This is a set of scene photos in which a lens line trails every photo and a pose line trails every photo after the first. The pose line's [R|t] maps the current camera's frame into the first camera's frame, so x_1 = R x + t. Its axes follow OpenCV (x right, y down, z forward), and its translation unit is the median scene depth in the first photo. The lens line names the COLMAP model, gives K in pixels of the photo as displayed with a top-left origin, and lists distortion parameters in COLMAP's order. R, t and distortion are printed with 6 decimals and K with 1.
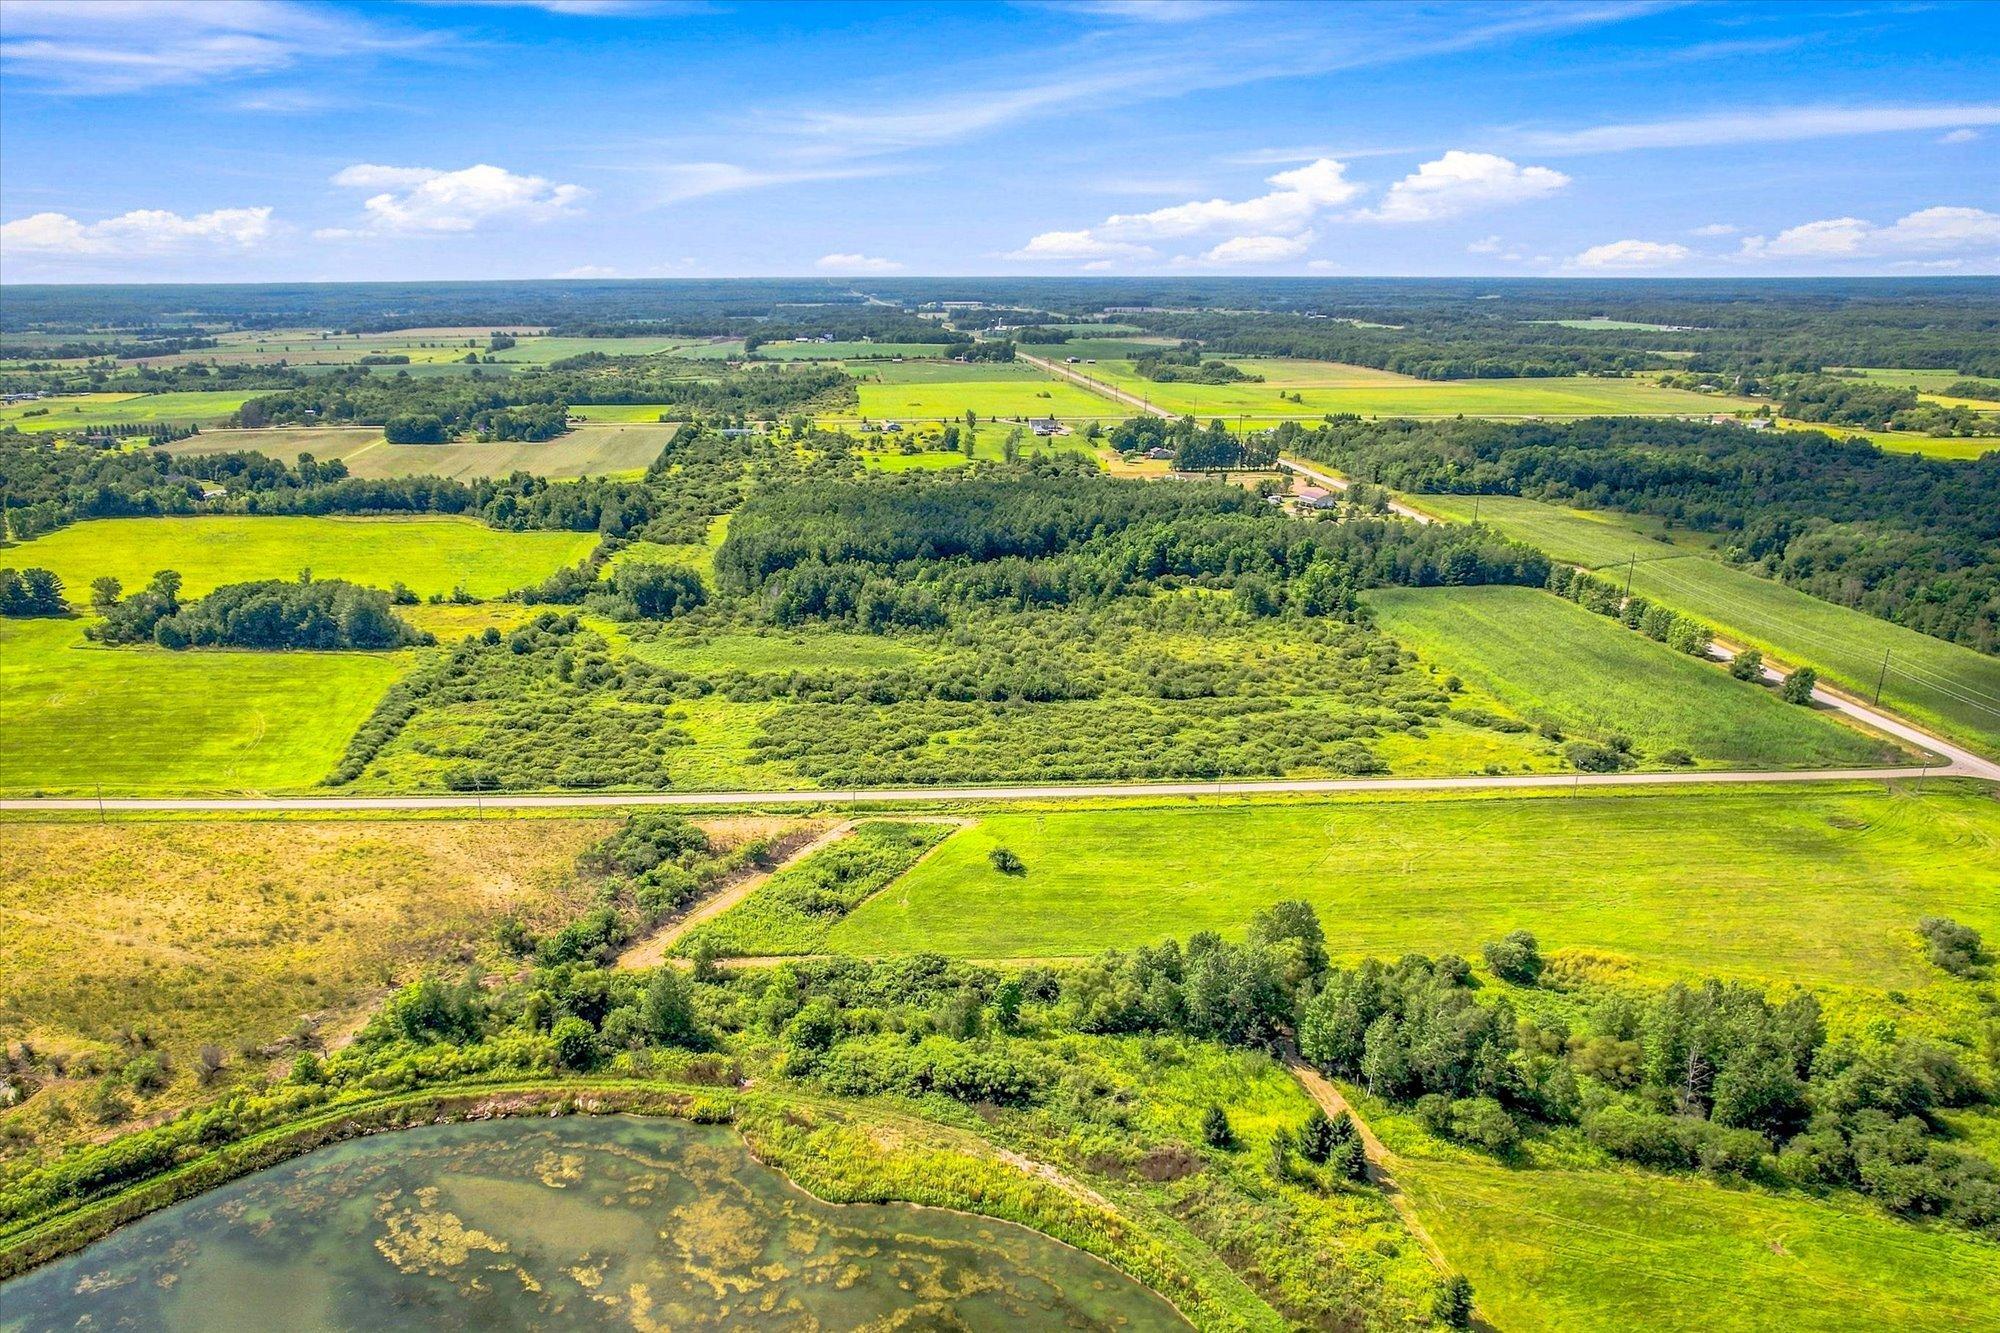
lens RADIAL K [[1419.1, 0, 1005.5], [0, 1419.1, 675.0], [0, 0, 1]] dist [-0.025520, -0.009172]
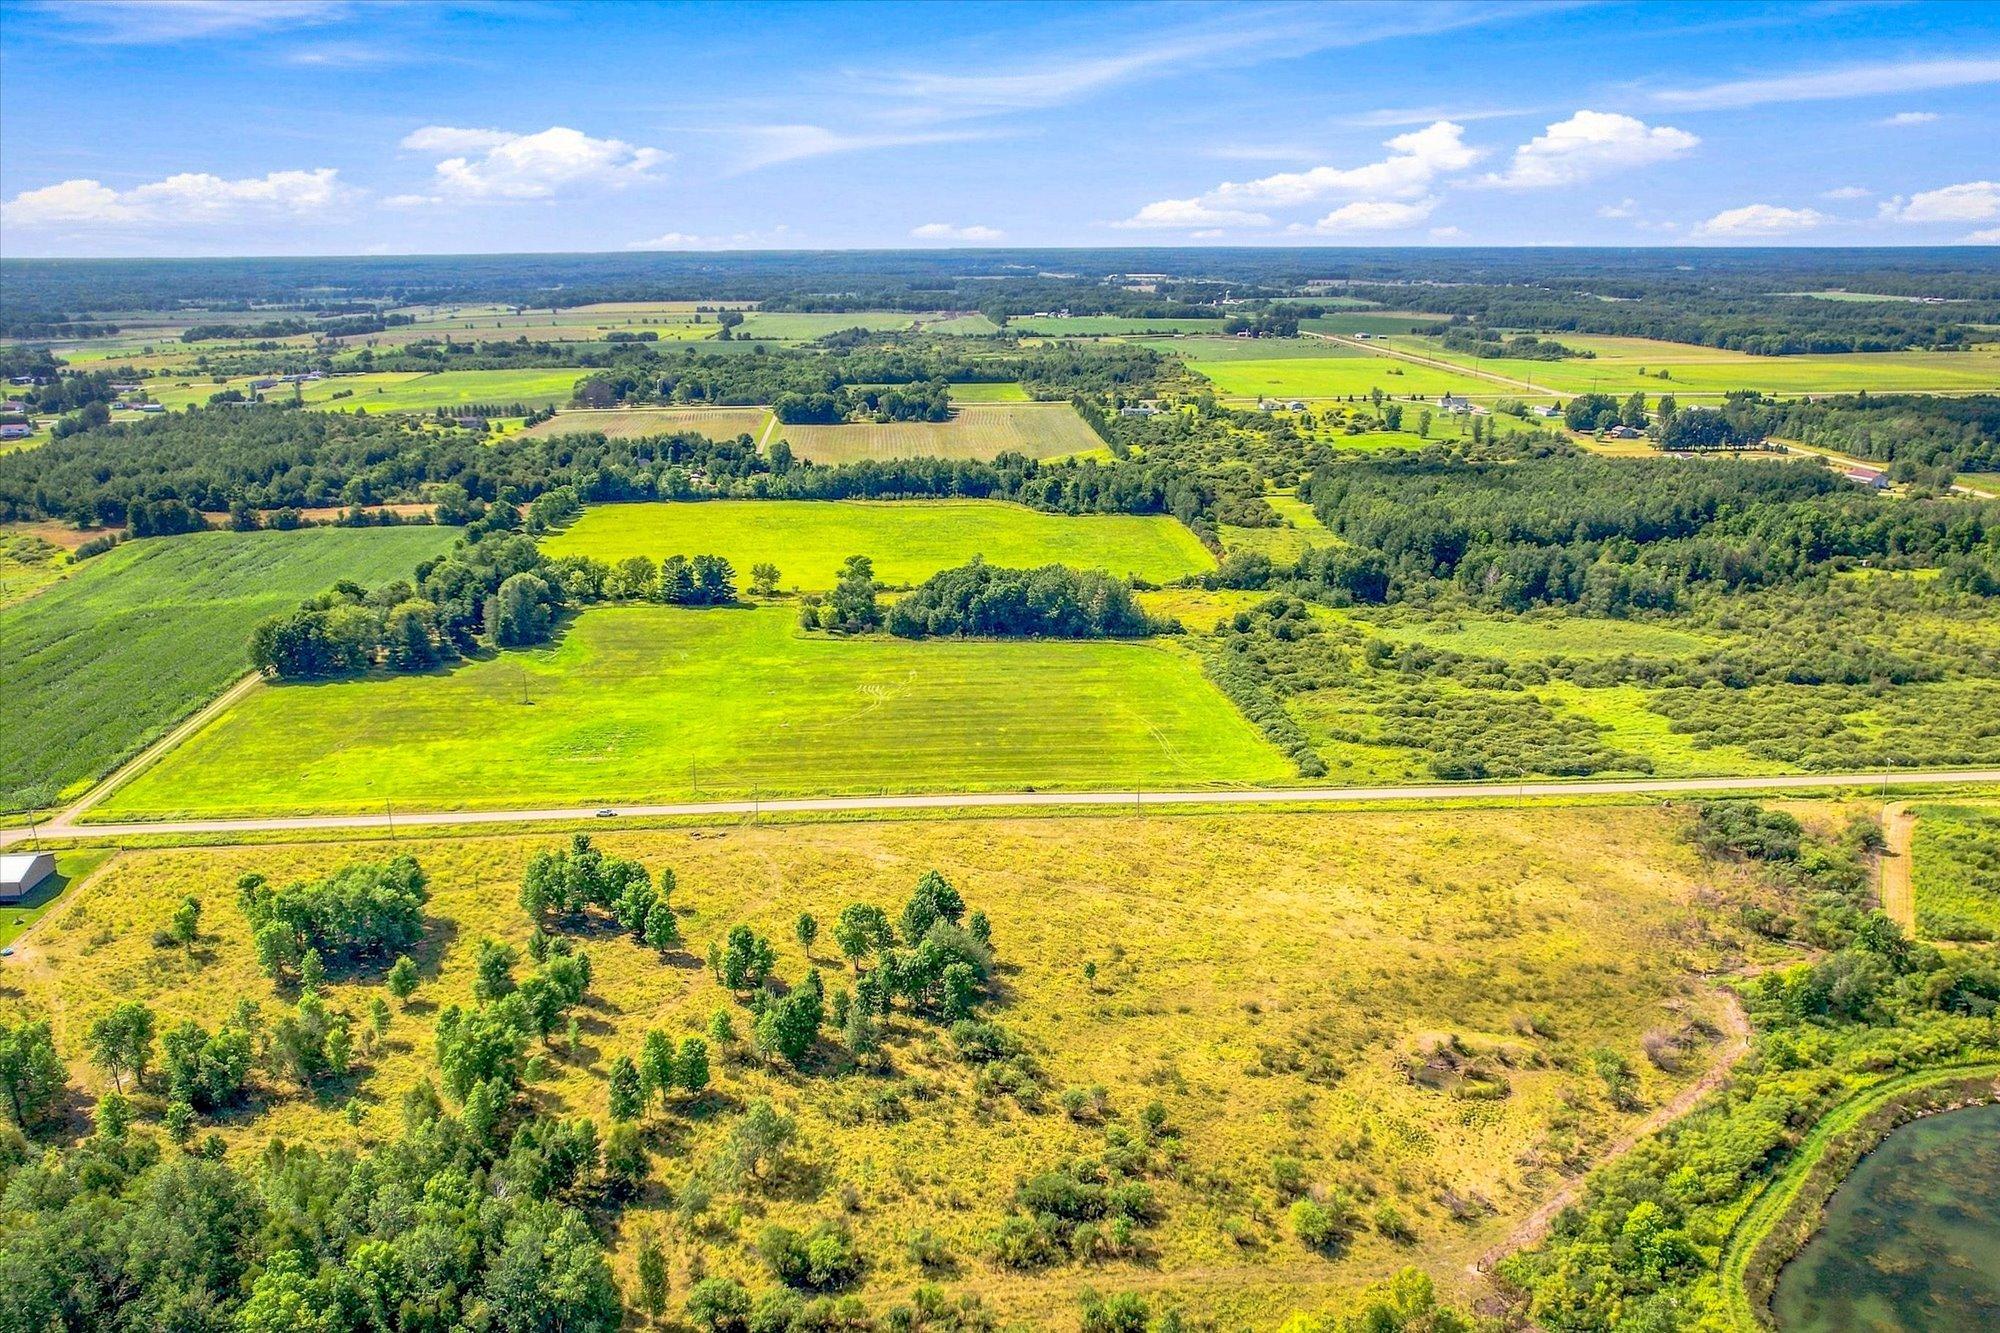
lens RADIAL K [[1555.4, 0, 1009.7], [0, 1555.4, 635.0], [0, 0, 1]] dist [-0.017564, 0.004407]
pose [[0.999728, -0.008269, 0.021796, -0.287490], [0.008927, 0.999502, -0.030265, 0.005518], [-0.021535, 0.030451, 0.999304, -0.016324]]
